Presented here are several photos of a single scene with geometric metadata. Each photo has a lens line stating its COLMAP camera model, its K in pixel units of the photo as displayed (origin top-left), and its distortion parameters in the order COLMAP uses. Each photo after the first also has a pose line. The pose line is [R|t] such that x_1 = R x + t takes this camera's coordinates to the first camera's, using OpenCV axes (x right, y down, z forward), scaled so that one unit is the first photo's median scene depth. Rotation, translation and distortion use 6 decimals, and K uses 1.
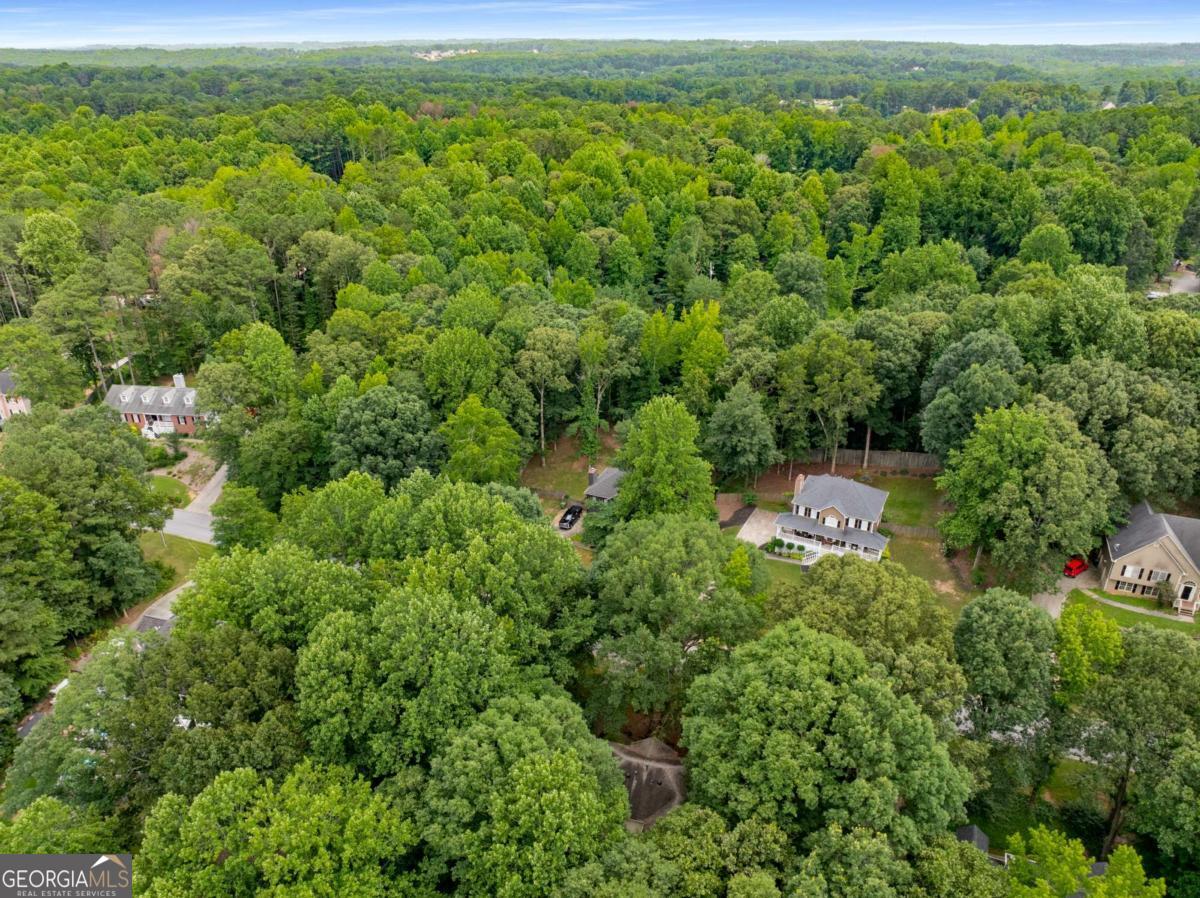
lens RADIAL K [[846.4, 0, 600.6], [0, 846.4, 448.7], [0, 0, 1]] dist [-0.043246, 0.011604]
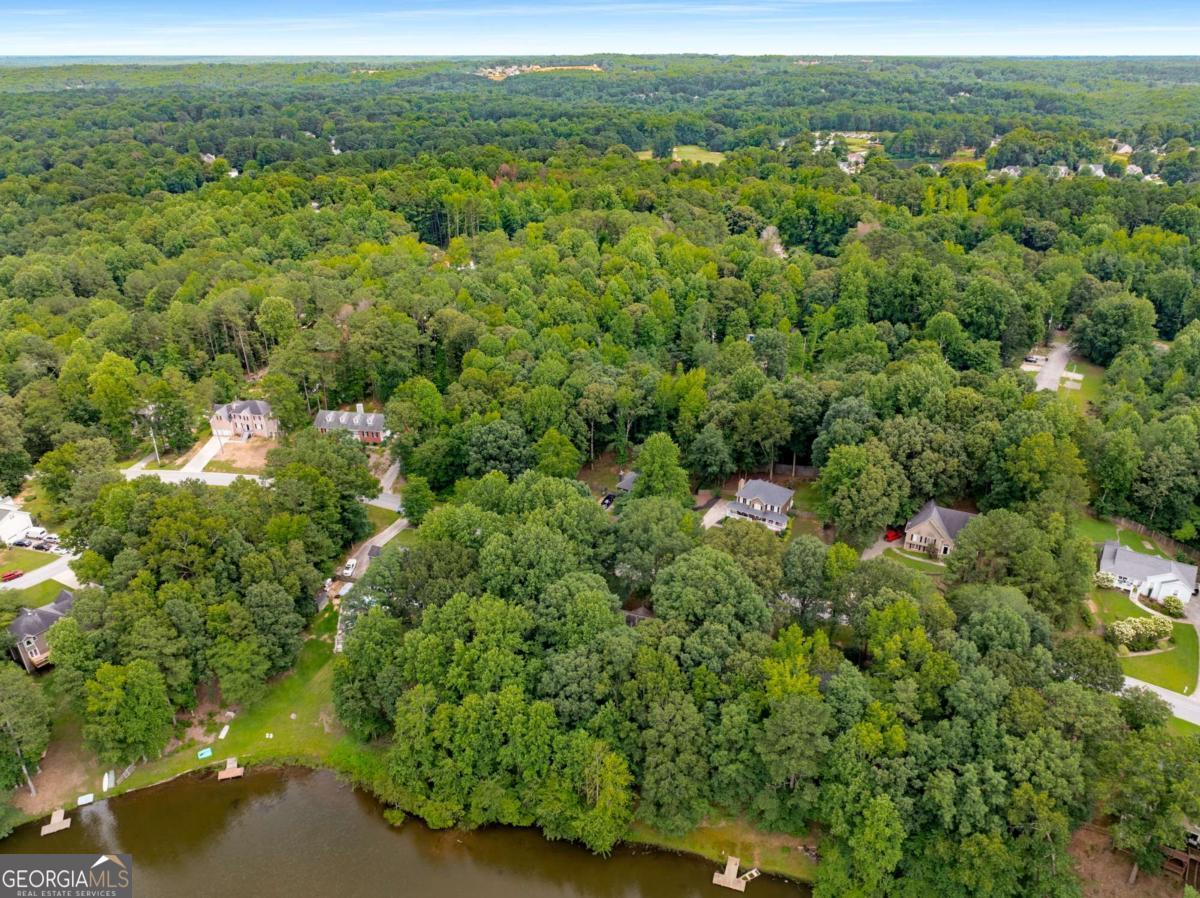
lens RADIAL K [[846.4, 0, 598.7], [0, 846.4, 451.2], [0, 0, 1]] dist [-0.043246, 0.011604]
pose [[0.997757, 0.027112, -0.061205, 0.047387], [-0.027108, 0.999632, 0.000883, -0.017918], [0.061207, 0.000778, 0.998125, -0.678250]]
